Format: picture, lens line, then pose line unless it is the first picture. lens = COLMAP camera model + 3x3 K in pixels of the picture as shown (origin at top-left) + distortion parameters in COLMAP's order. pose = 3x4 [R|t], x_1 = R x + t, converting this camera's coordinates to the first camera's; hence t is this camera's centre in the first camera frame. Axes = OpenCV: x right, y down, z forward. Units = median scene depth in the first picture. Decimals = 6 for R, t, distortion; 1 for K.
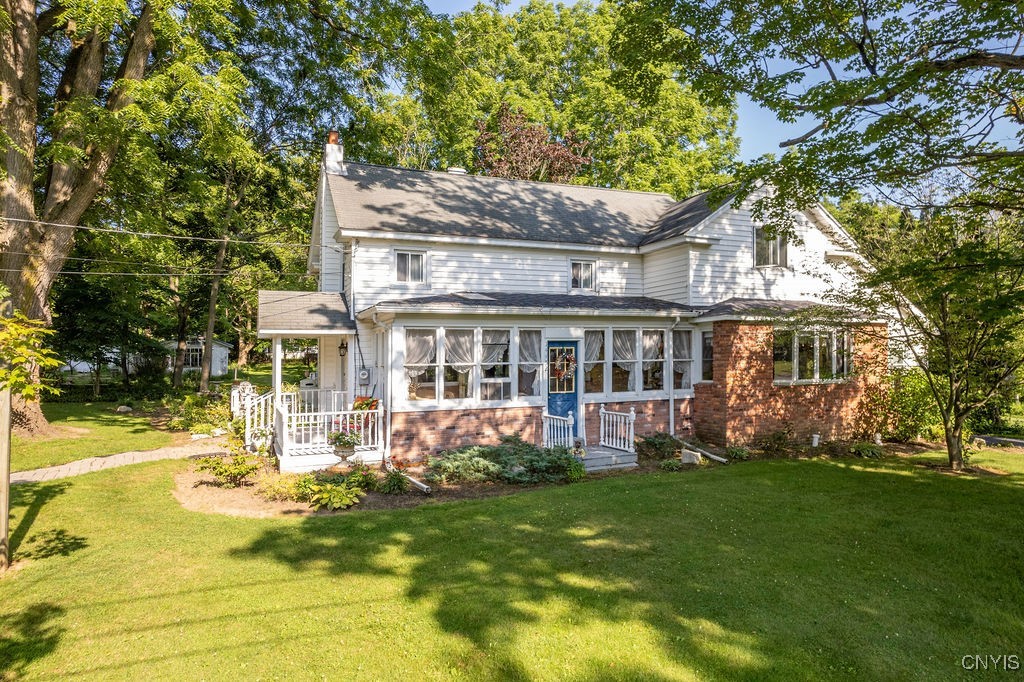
lens RADIAL K [[672.3, 0, 512.0], [0, 672.3, 341.0], [0, 0, 1]] dist [0.001812, 0.000204]
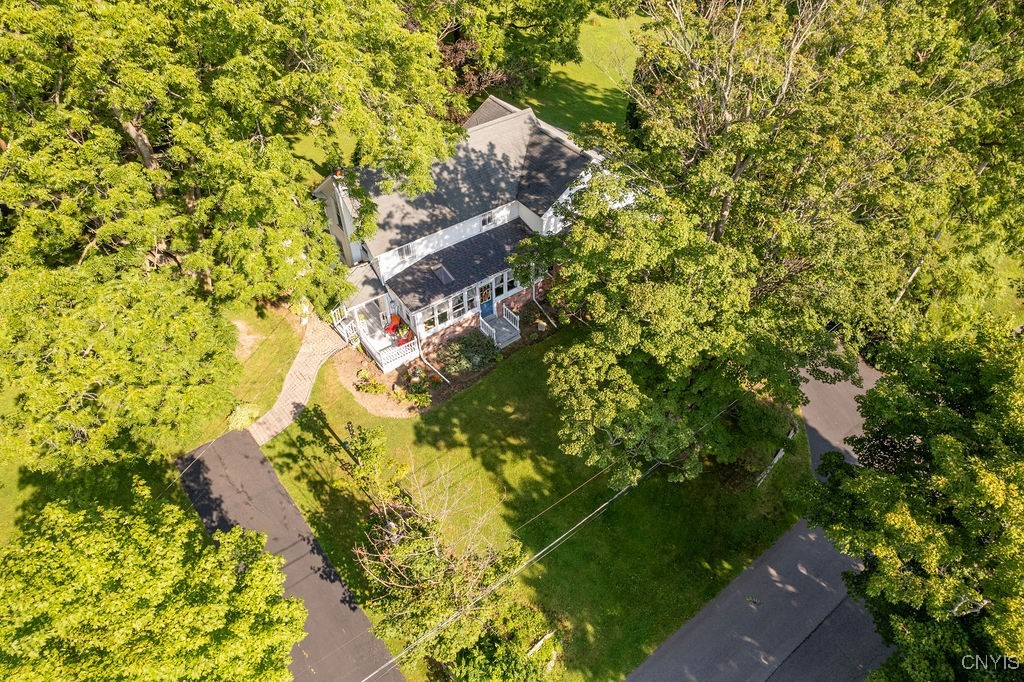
lens RADIAL K [[672.3, 0, 512.0], [0, 672.3, 341.0], [0, 0, 1]] dist [0.001812, 0.000204]
pose [[0.975912, -0.166131, 0.141405, -0.167510], [0.017635, 0.706115, 0.707878, -1.315404], [-0.217449, -0.688333, 0.692036, -0.609058]]
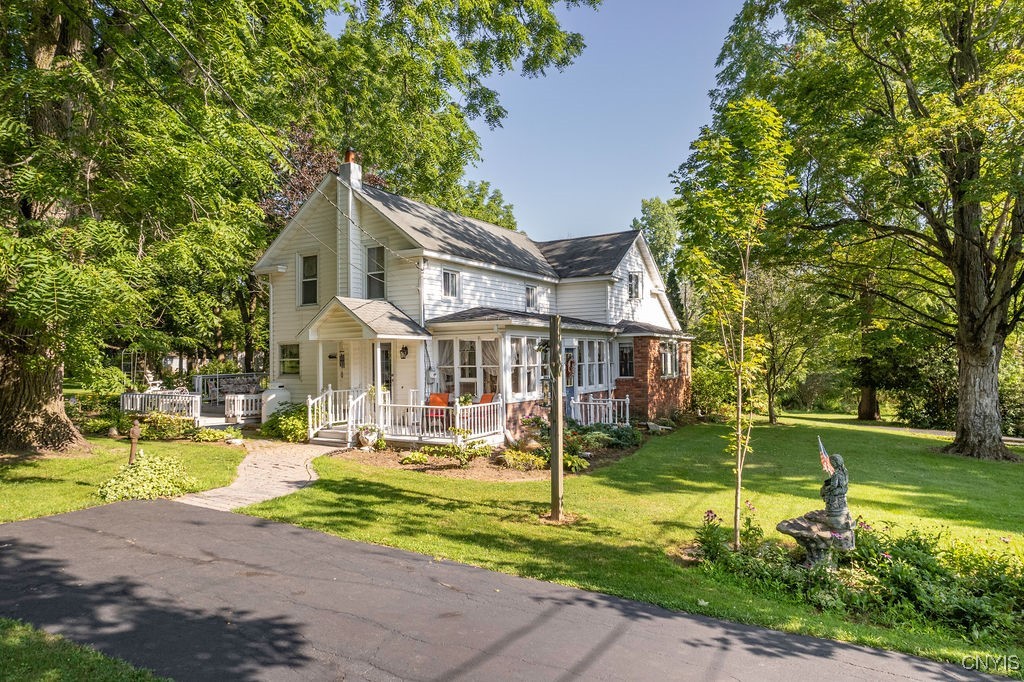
lens RADIAL K [[672.3, 0, 512.0], [0, 672.3, 341.0], [0, 0, 1]] dist [0.001812, 0.000204]
pose [[0.806949, 0.018603, 0.590329, -0.763909], [-0.010351, 0.999796, -0.017357, 0.009161], [-0.590531, 0.007896, 0.806976, -0.019532]]
